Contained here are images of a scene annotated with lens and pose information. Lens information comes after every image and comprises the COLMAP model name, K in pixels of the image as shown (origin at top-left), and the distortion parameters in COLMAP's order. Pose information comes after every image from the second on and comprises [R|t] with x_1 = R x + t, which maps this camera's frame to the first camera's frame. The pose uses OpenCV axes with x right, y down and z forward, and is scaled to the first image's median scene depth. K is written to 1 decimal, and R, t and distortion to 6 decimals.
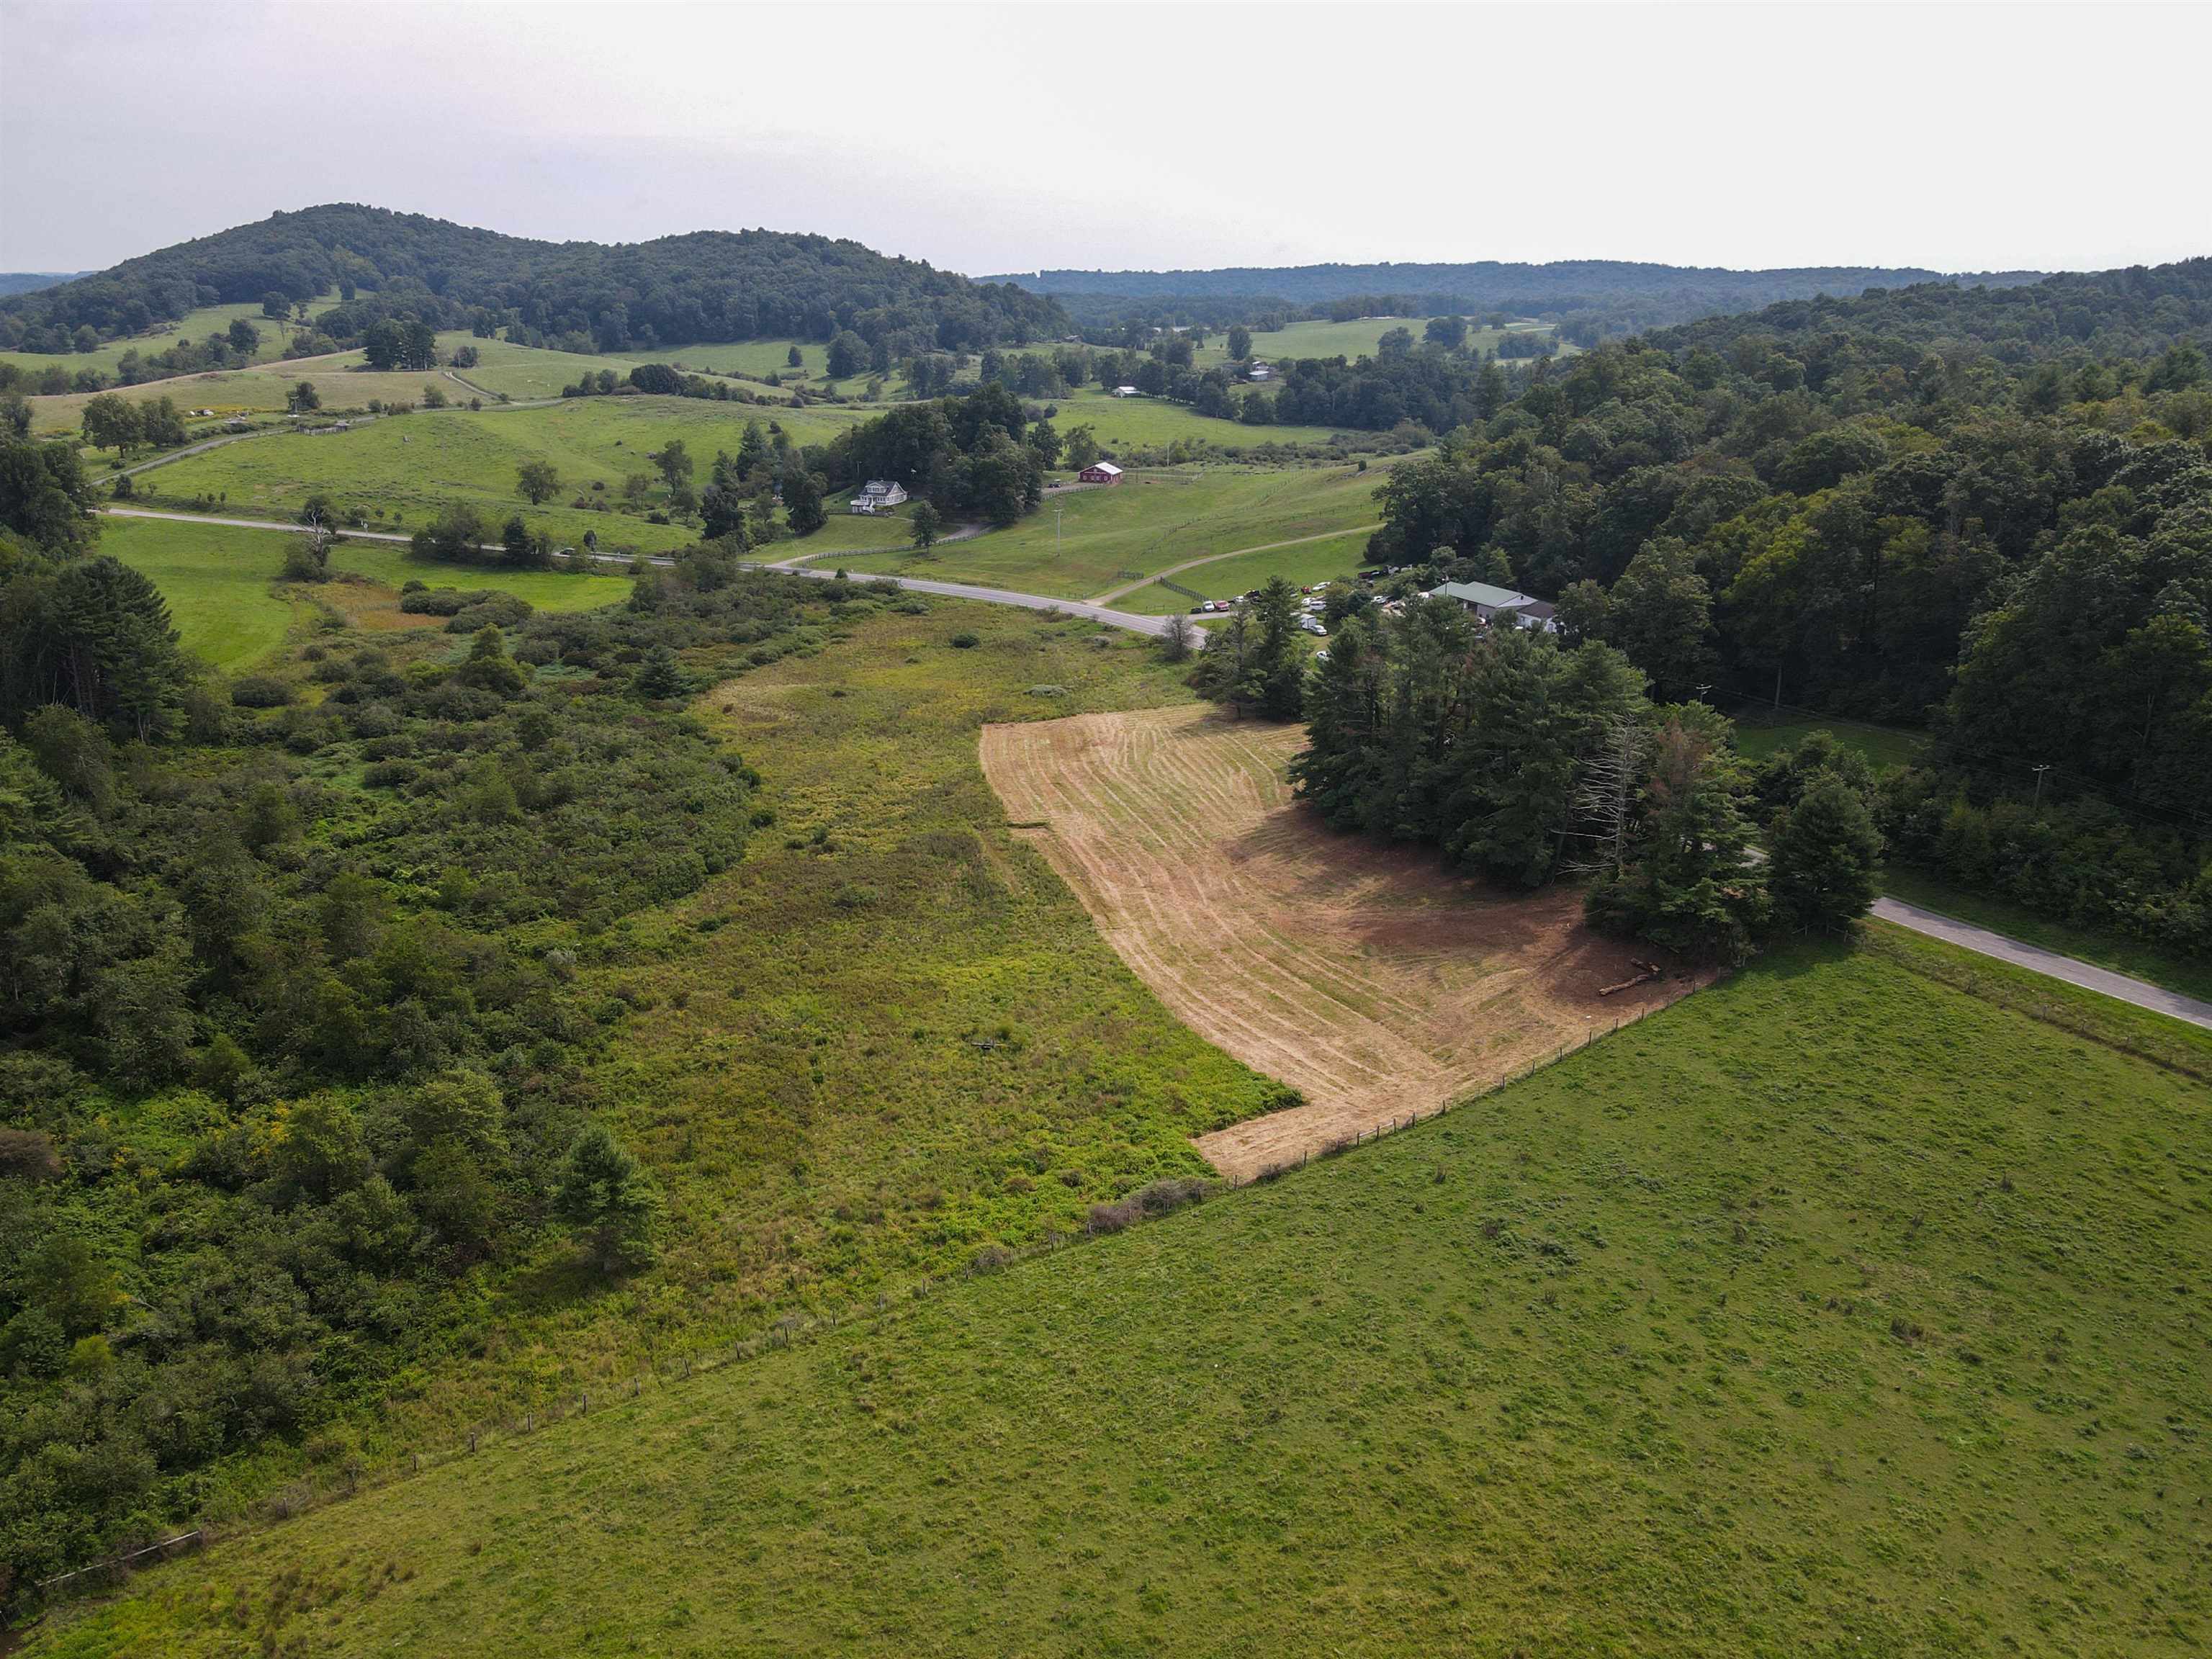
lens RADIAL K [[1619.0, 0, 1103.5], [0, 1619.0, 831.6], [0, 0, 1]] dist [0.004539, 0.030969]
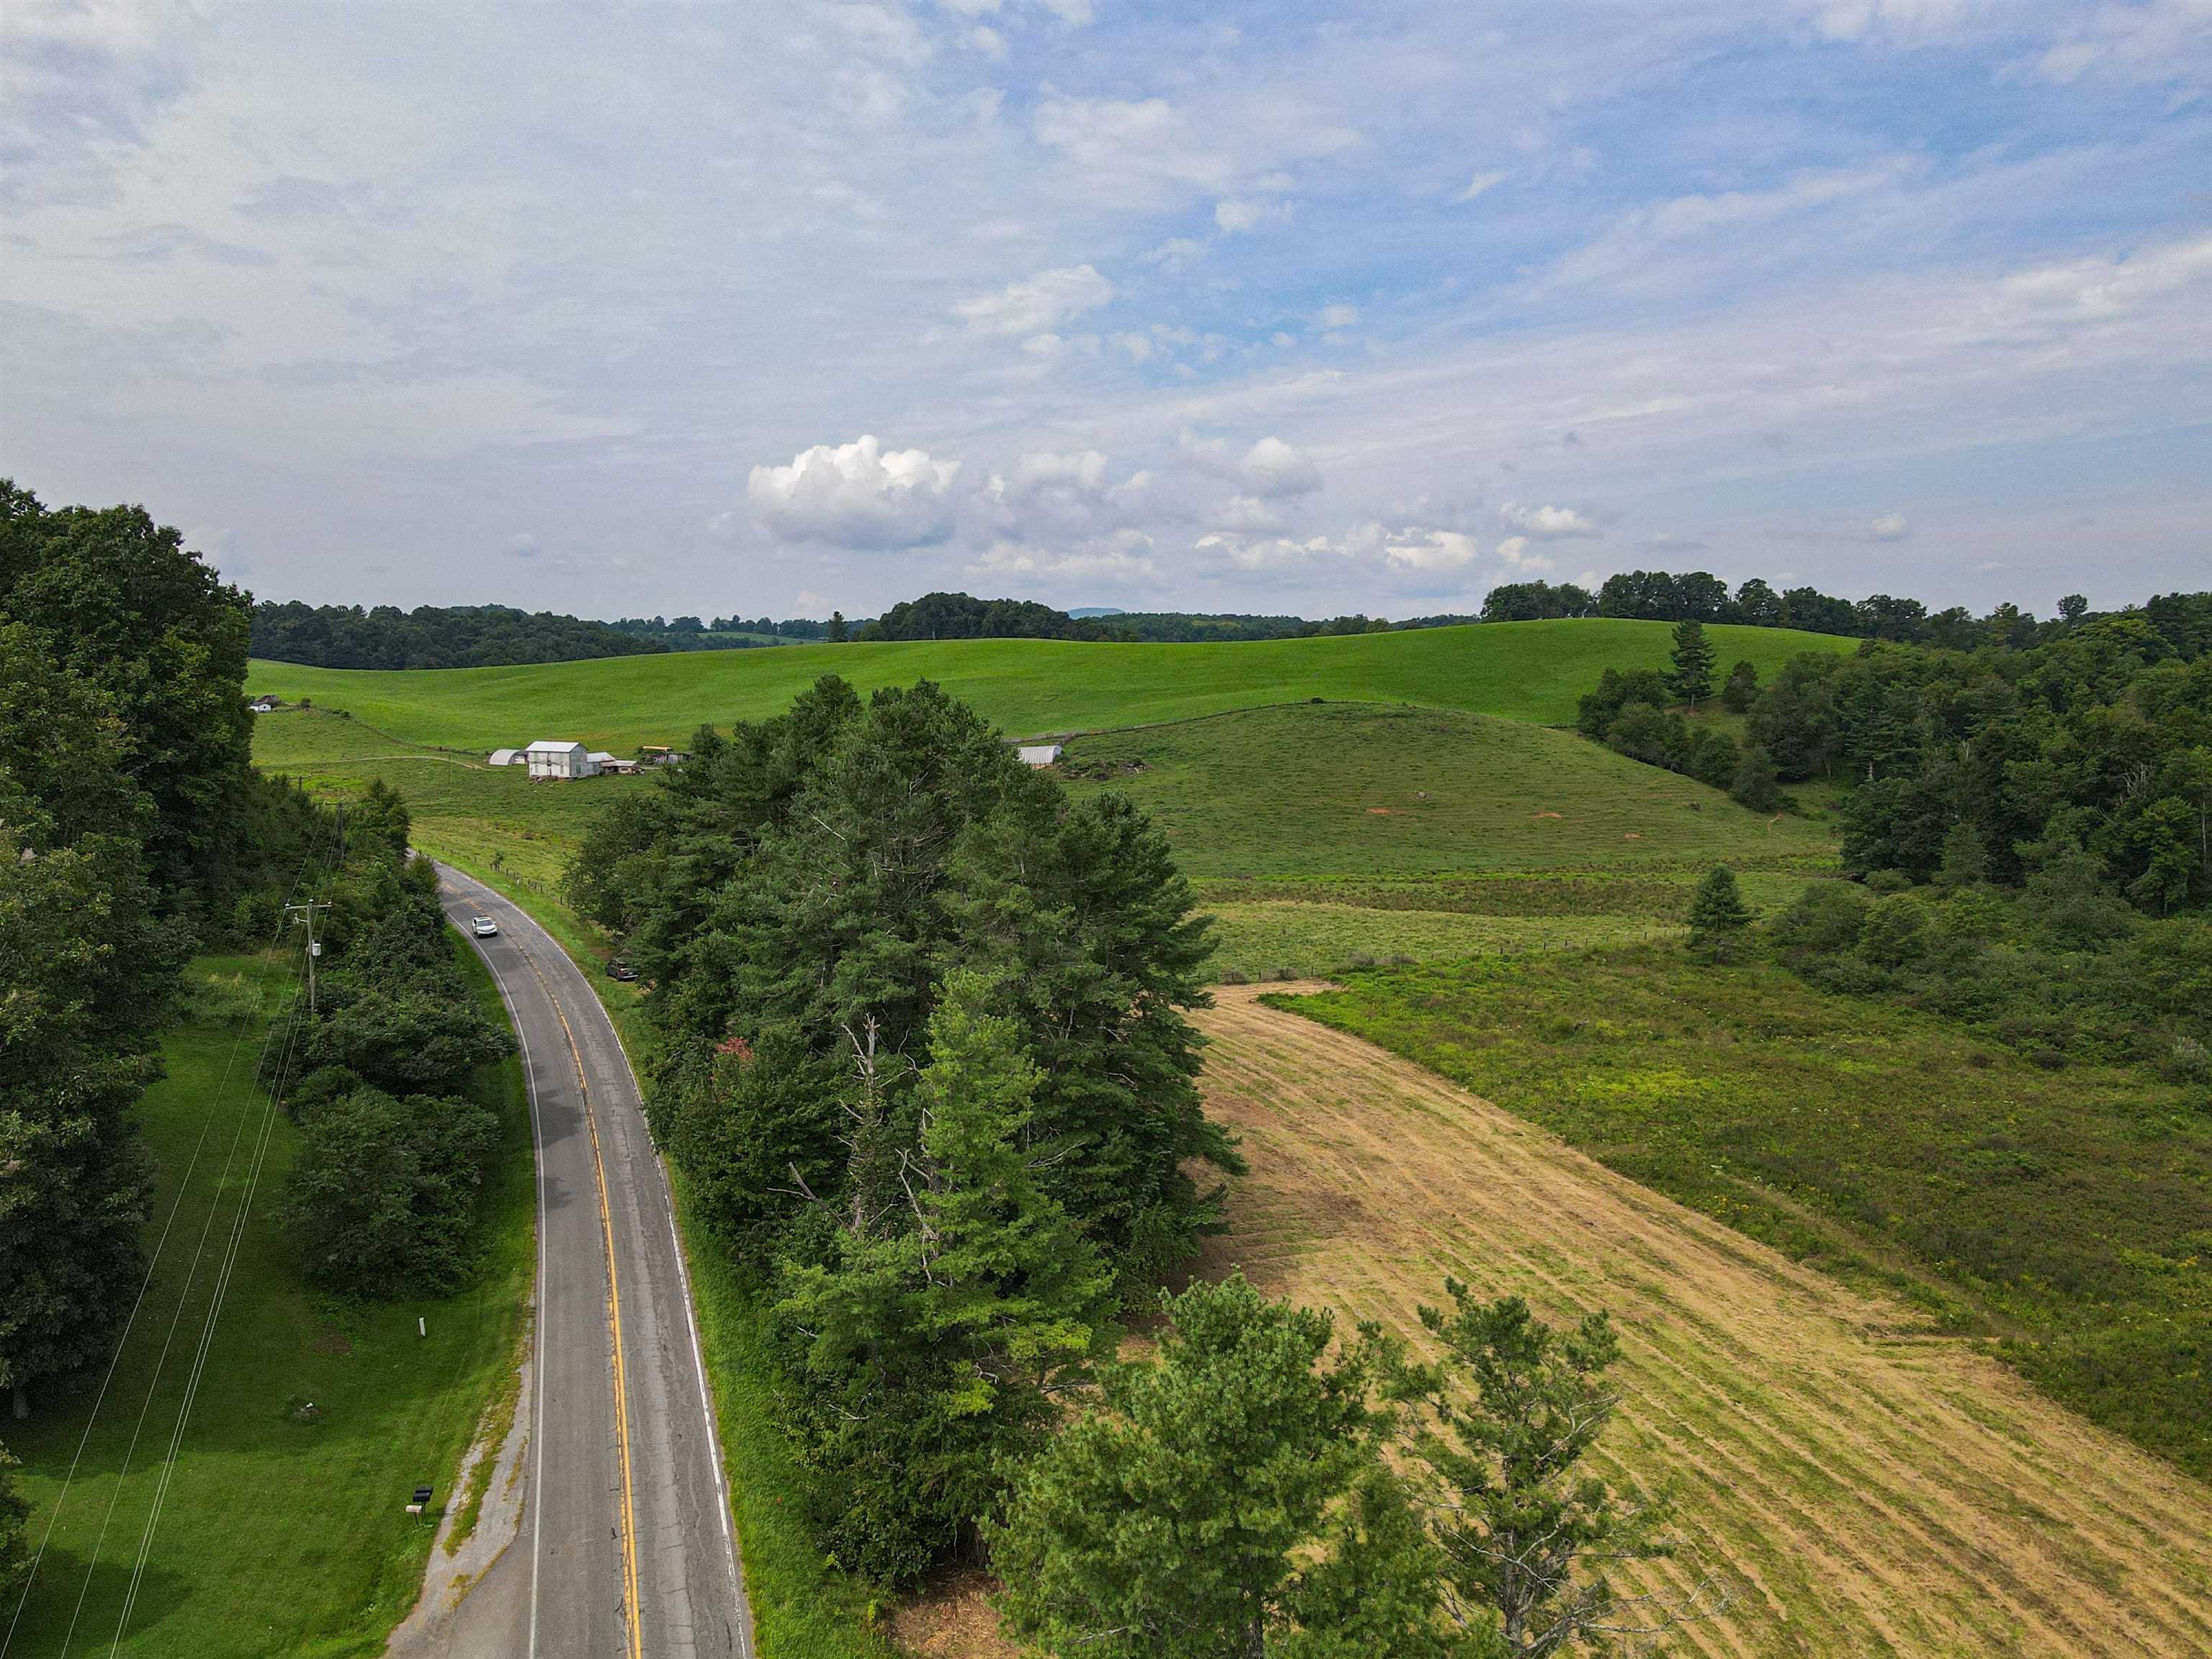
lens RADIAL K [[1619.0, 0, 1103.5], [0, 1619.0, 831.6], [0, 0, 1]] dist [0.004539, 0.030969]
pose [[-0.999753, -0.009952, 0.019859, 0.147976], [-0.000642, 0.906586, 0.422021, -0.295145], [-0.022204, 0.421905, -0.906368, 1.399127]]
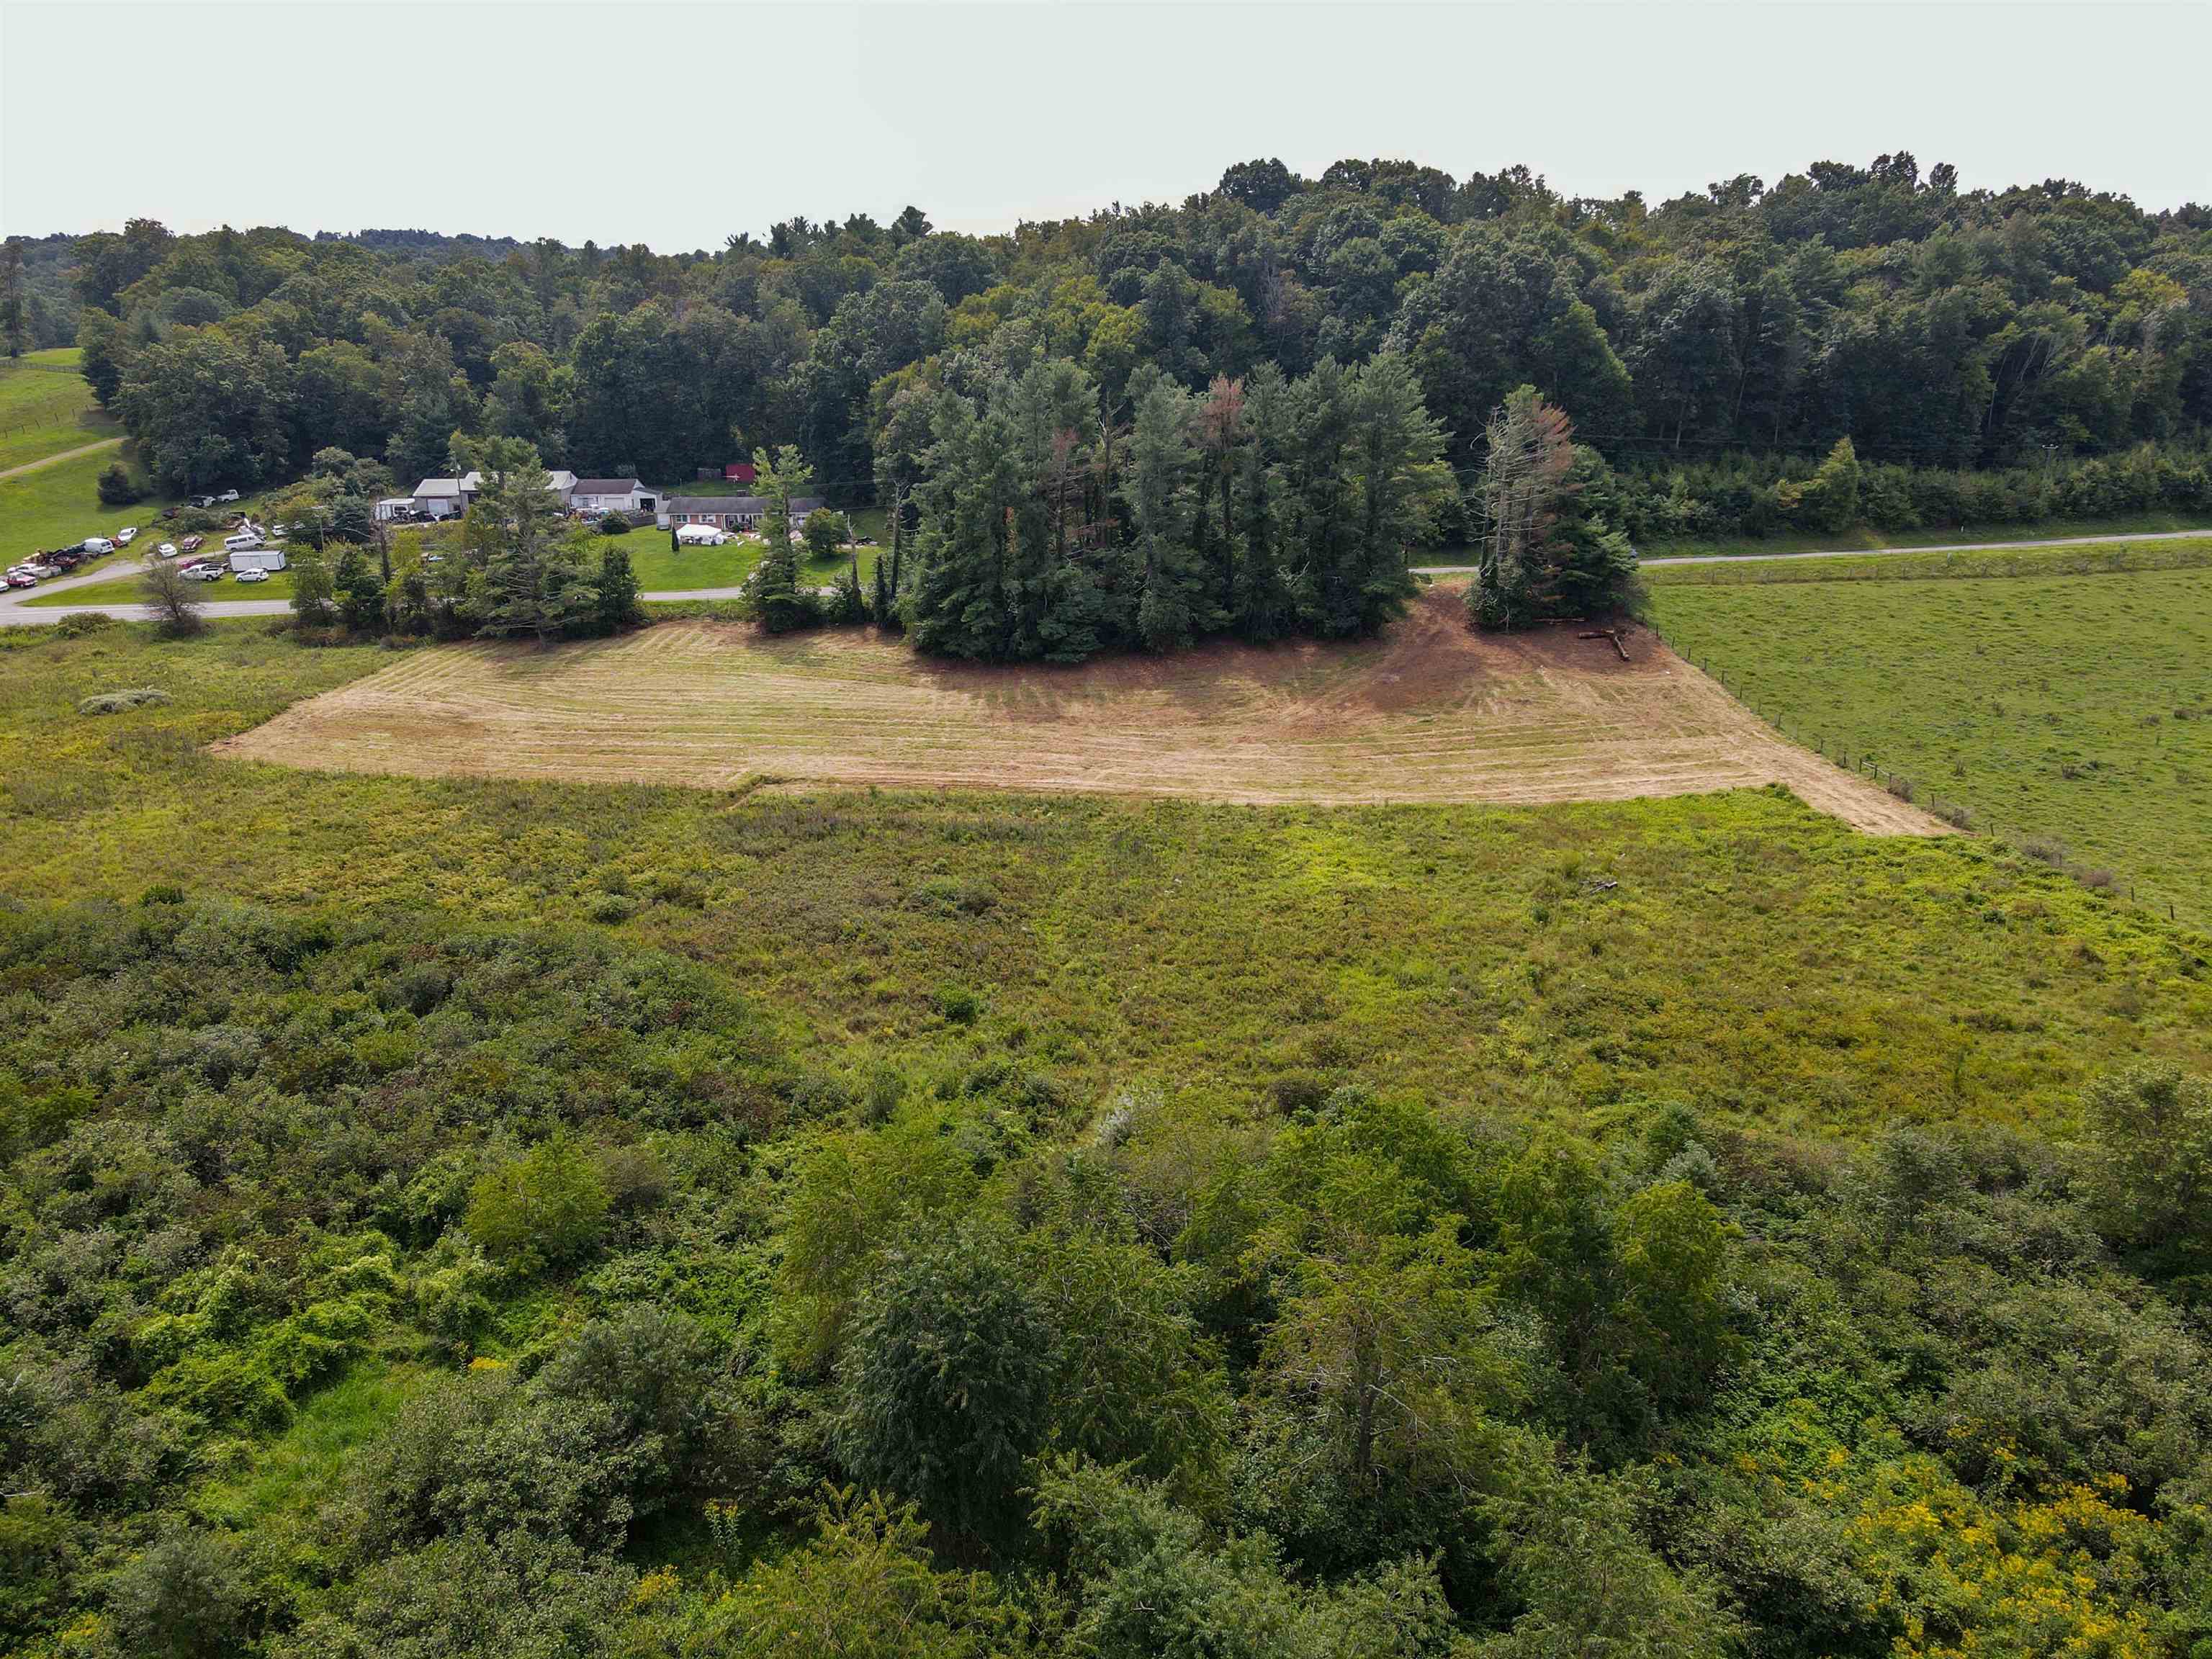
lens RADIAL K [[1613.7, 0, 1103.7], [0, 1613.7, 845.6], [0, 0, 1]] dist [0.001254, 0.045986]
pose [[0.377969, -0.291206, 0.878828, -0.580985], [0.300286, 0.936487, 0.181164, -0.057884], [-0.875767, 0.195425, 0.441408, 0.664092]]
